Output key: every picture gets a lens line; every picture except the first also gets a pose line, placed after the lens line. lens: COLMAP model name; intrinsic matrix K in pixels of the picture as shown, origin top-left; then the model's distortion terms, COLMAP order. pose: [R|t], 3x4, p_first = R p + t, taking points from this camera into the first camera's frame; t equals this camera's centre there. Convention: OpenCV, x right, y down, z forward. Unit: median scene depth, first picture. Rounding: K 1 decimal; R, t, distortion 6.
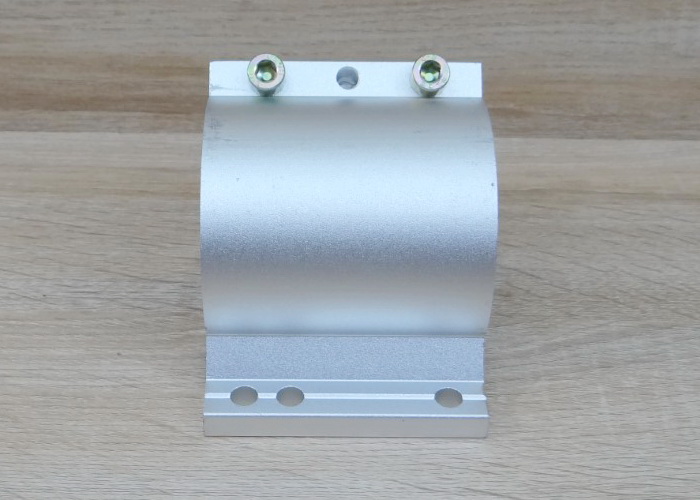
lens RADIAL K [[1105.0, 0, 316.0], [0, 1105.0, 215.1], [0, 0, 1]] dist [0.004985, 0.000000]
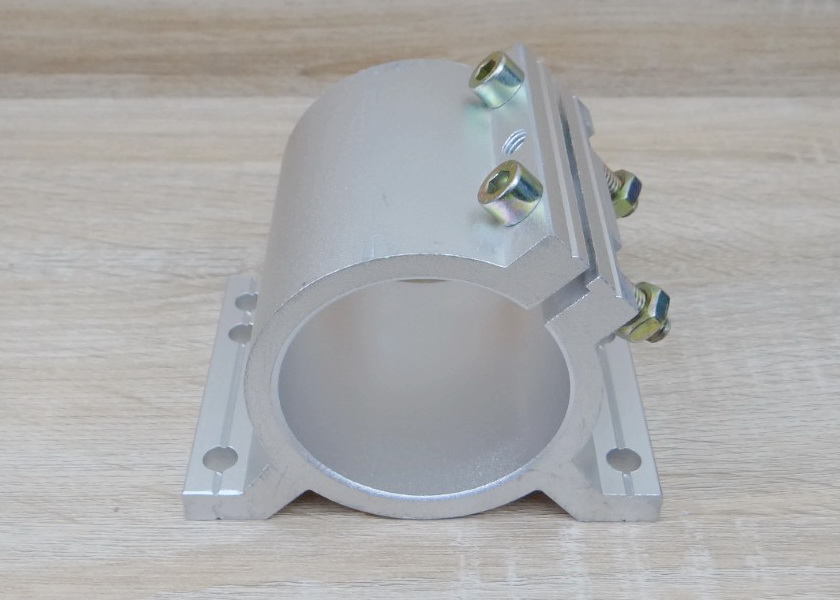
lens RADIAL K [[1106.3, 0, 429.5], [0, 1106.3, 300.0], [0, 0, 1]] dist [0.002739, 0.000000]
pose [[0.999669, -0.019060, 0.017252, 0.074312], [0.018232, 0.998731, 0.046943, 0.062726], [-0.018125, -0.046613, 0.998749, 0.092119]]
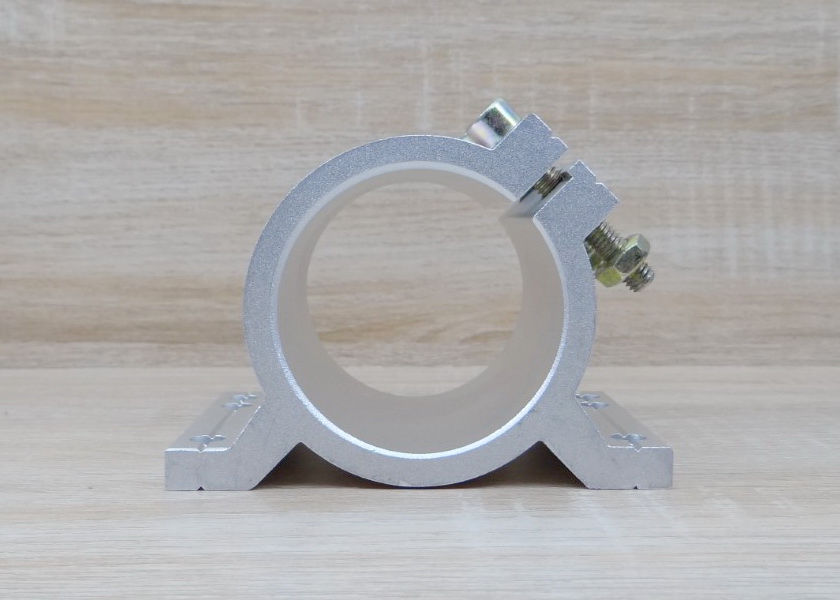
lens RADIAL K [[1106.3, 0, 431.3], [0, 1106.3, 322.1], [0, 0, 1]] dist [0.002739, 0.000000]
pose [[0.998838, -0.014606, 0.045935, 0.057845], [0.036559, 0.850626, -0.524499, 0.481421], [-0.031412, 0.525568, 0.850171, 0.175582]]
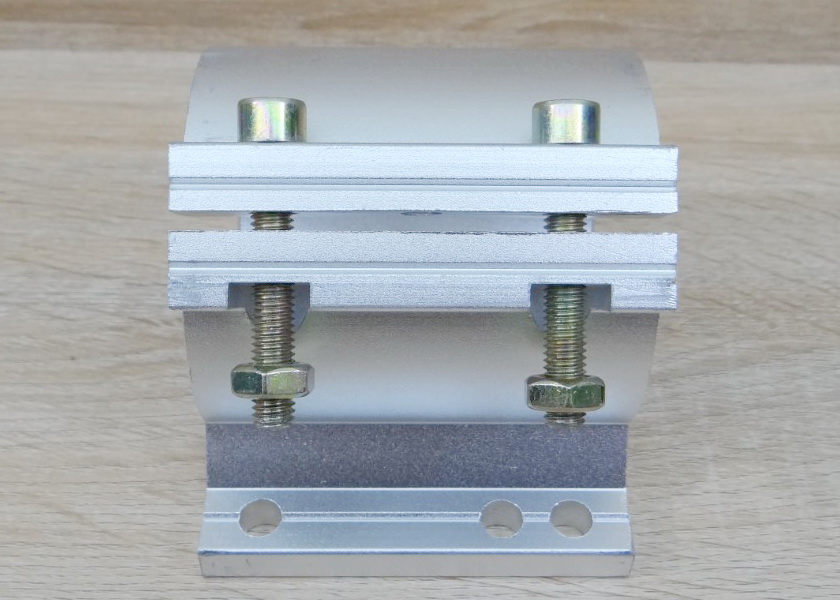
lens RADIAL K [[1106.3, 0, 429.3], [0, 1106.3, 263.0], [0, 0, 1]] dist [0.002739, 0.000000]
pose [[0.999976, 0.003964, 0.005759, 0.067956], [-0.004793, 0.988402, 0.151786, -0.056373], [-0.005091, -0.151809, 0.988397, 0.289491]]
